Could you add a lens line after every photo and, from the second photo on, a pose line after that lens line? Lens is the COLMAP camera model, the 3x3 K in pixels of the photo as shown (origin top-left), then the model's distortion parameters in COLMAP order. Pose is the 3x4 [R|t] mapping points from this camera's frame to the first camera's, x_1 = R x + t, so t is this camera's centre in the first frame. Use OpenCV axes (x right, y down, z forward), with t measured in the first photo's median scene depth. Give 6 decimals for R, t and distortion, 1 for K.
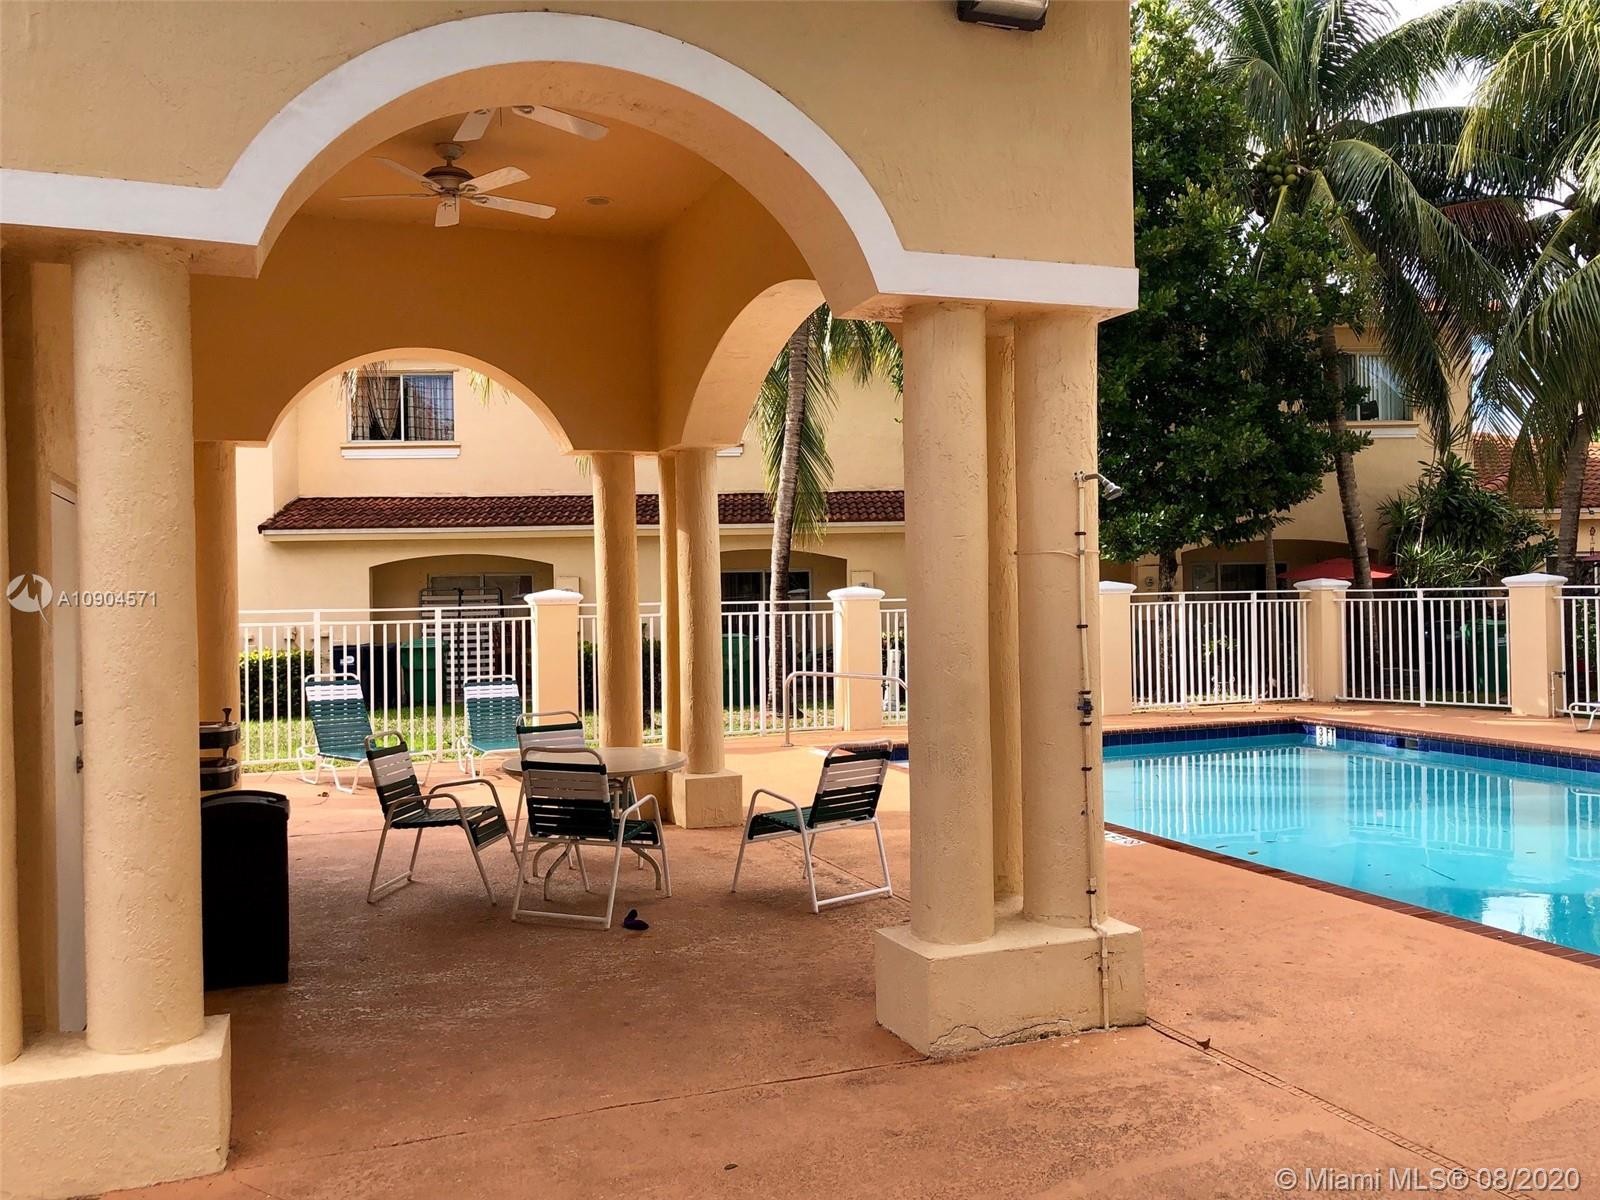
lens RADIAL K [[1314.2, 0, 812.9], [0, 1314.2, 591.2], [0, 0, 1]] dist [0.038709, -0.038899]
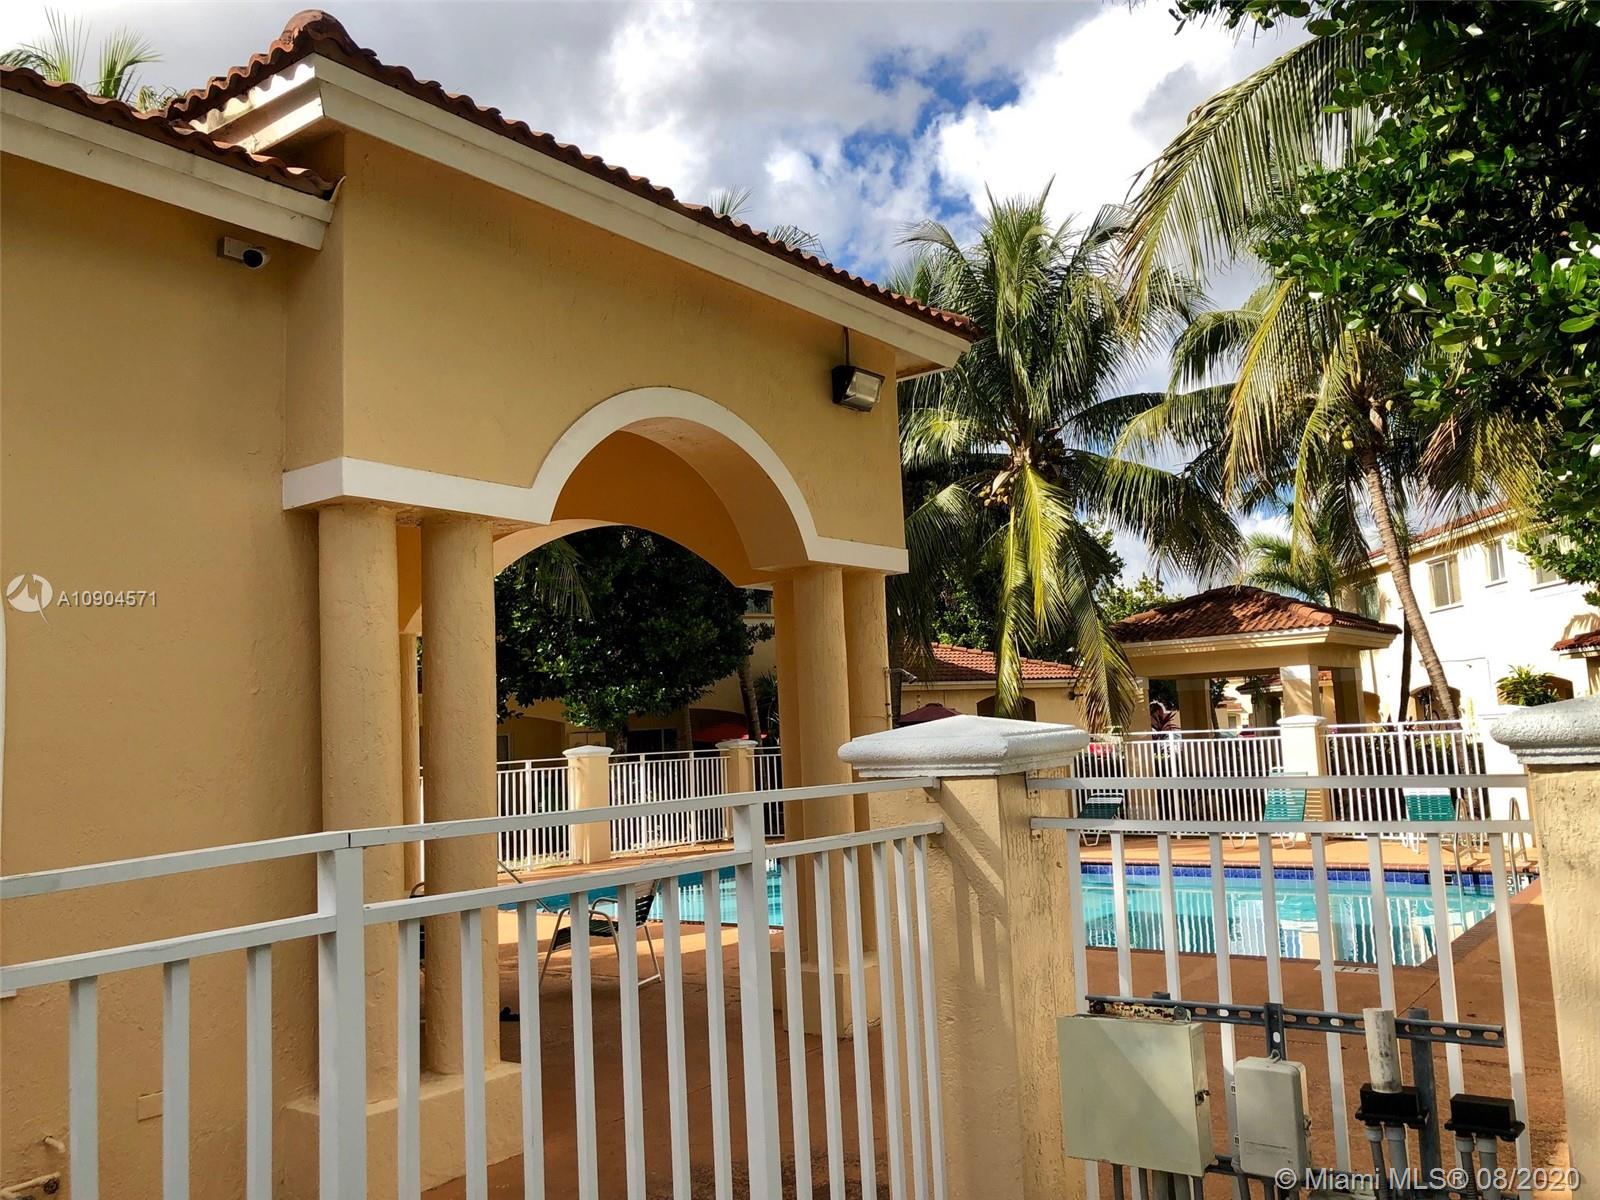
lens RADIAL K [[1314.2, 0, 807.1], [0, 1314.2, 586.5], [0, 0, 1]] dist [0.038709, -0.038899]
pose [[0.851478, 0.039831, 0.522876, -0.481052], [0.029975, 0.991784, -0.124363, 0.007429], [-0.523533, 0.121566, 0.843288, -0.231205]]
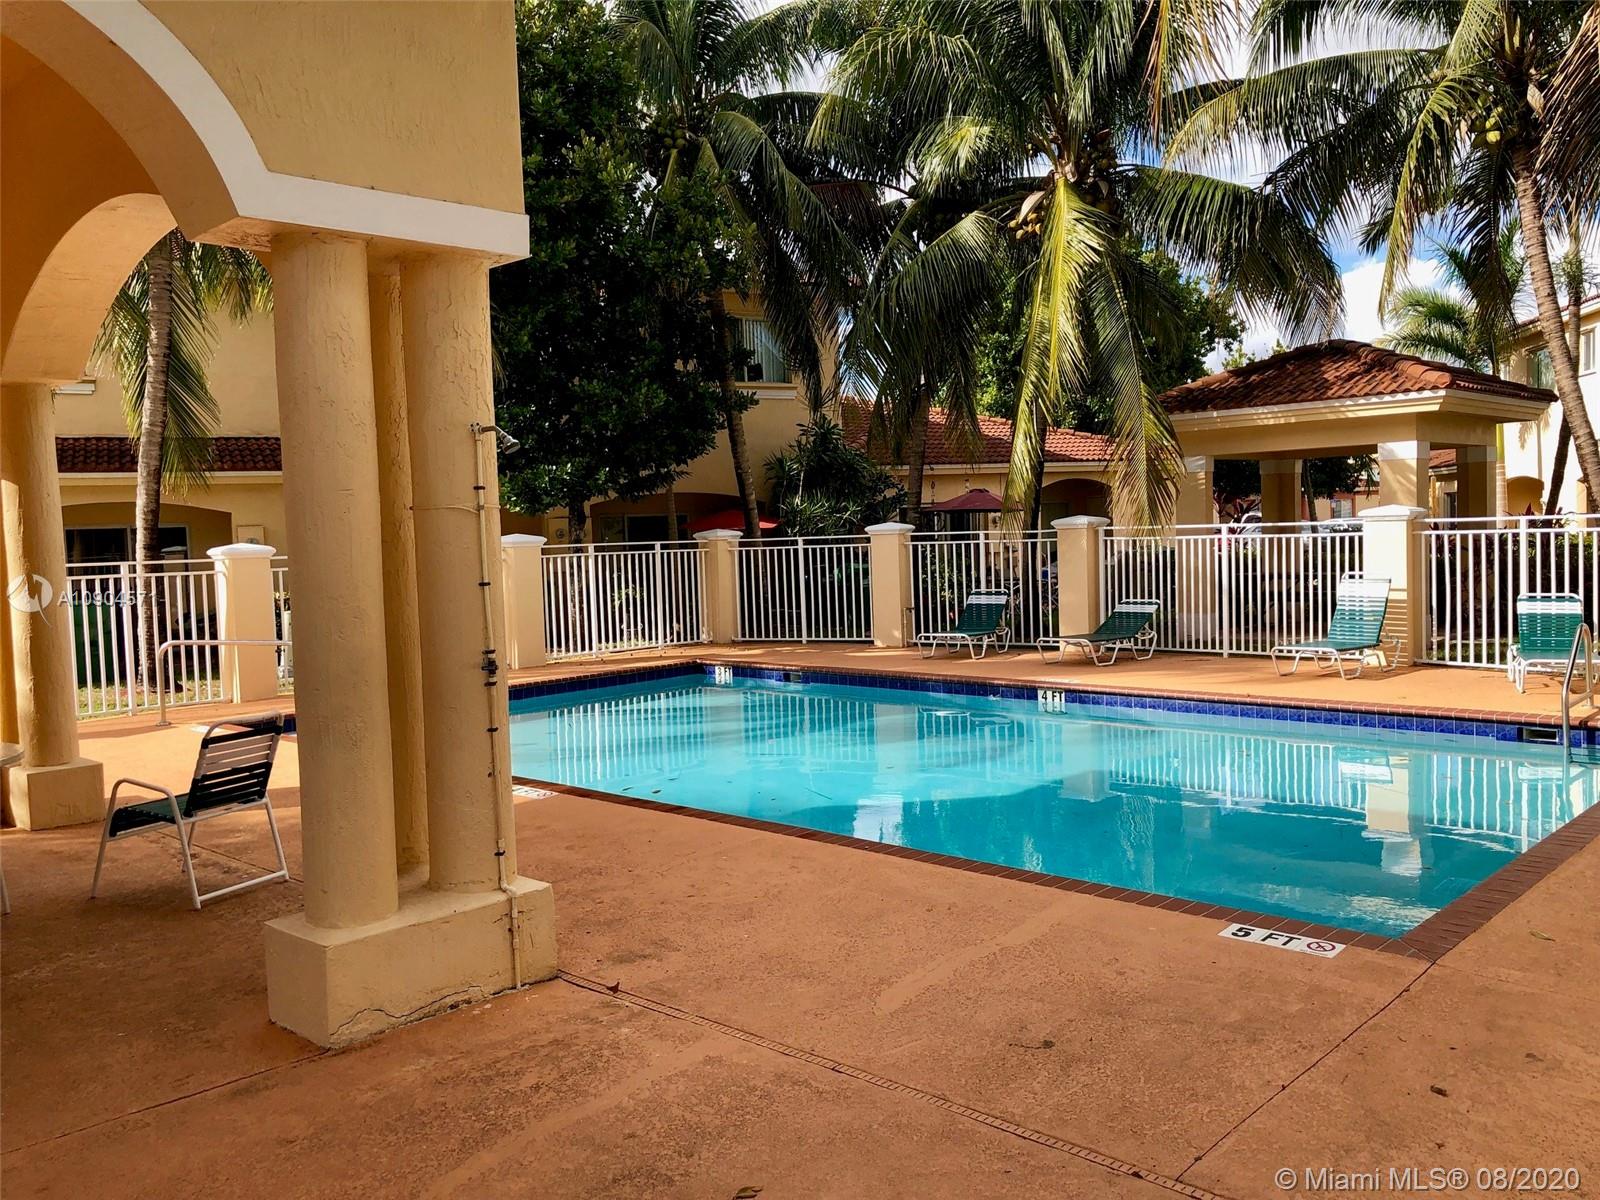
lens RADIAL K [[1314.2, 0, 811.6], [0, 1314.2, 602.3], [0, 0, 1]] dist [0.038709, -0.038899]
pose [[0.905434, -0.036665, 0.422901, 0.007200], [0.017721, 0.998659, 0.048642, -0.001620], [-0.424118, -0.036548, 0.904869, 0.011242]]
